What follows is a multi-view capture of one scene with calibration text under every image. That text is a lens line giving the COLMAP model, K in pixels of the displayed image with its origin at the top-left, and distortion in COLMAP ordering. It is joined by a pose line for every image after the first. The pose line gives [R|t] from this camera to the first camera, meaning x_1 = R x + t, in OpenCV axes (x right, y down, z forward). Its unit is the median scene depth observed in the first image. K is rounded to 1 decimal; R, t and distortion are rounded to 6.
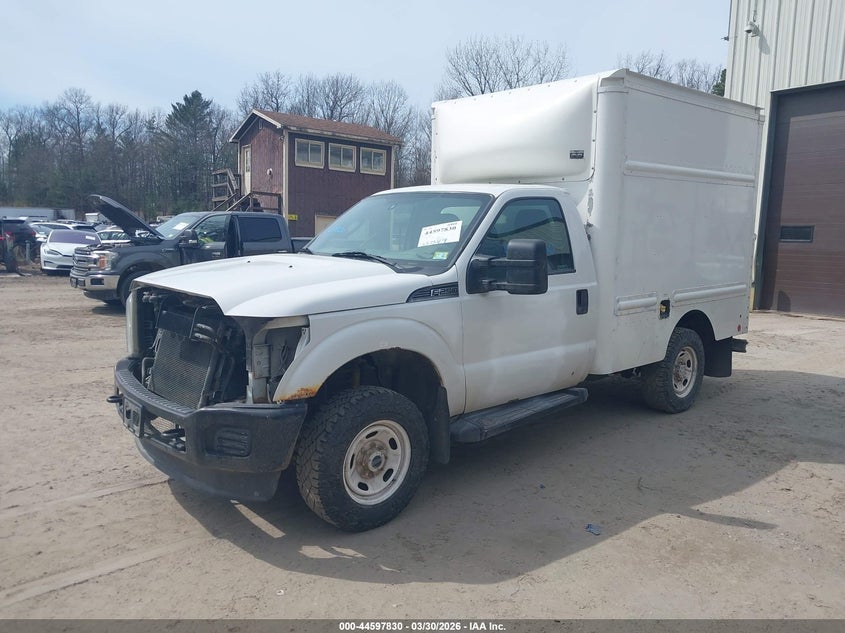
lens RADIAL K [[663.3, 0, 422.5], [0, 663.3, 316.5], [0, 0, 1]] dist [0.027272, -0.004568]
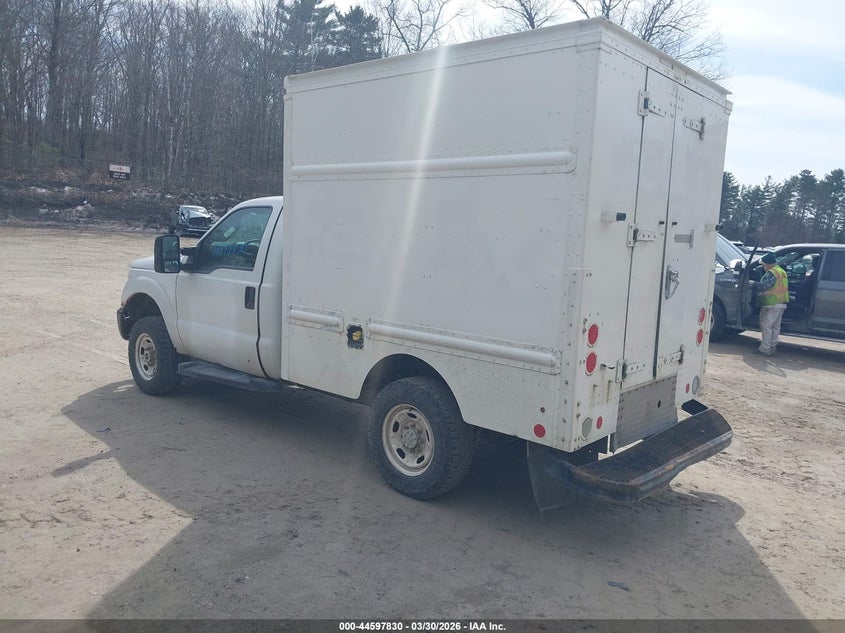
lens RADIAL K [[660.3, 0, 422.5], [0, 660.3, 316.5], [0, 0, 1]] dist [-0.008261, 0.002400]
pose [[0.118044, 0.135744, -0.983687, 1.359958], [-0.163459, 0.979756, 0.115586, -0.165846], [0.979462, 0.147148, 0.137843, 1.134169]]
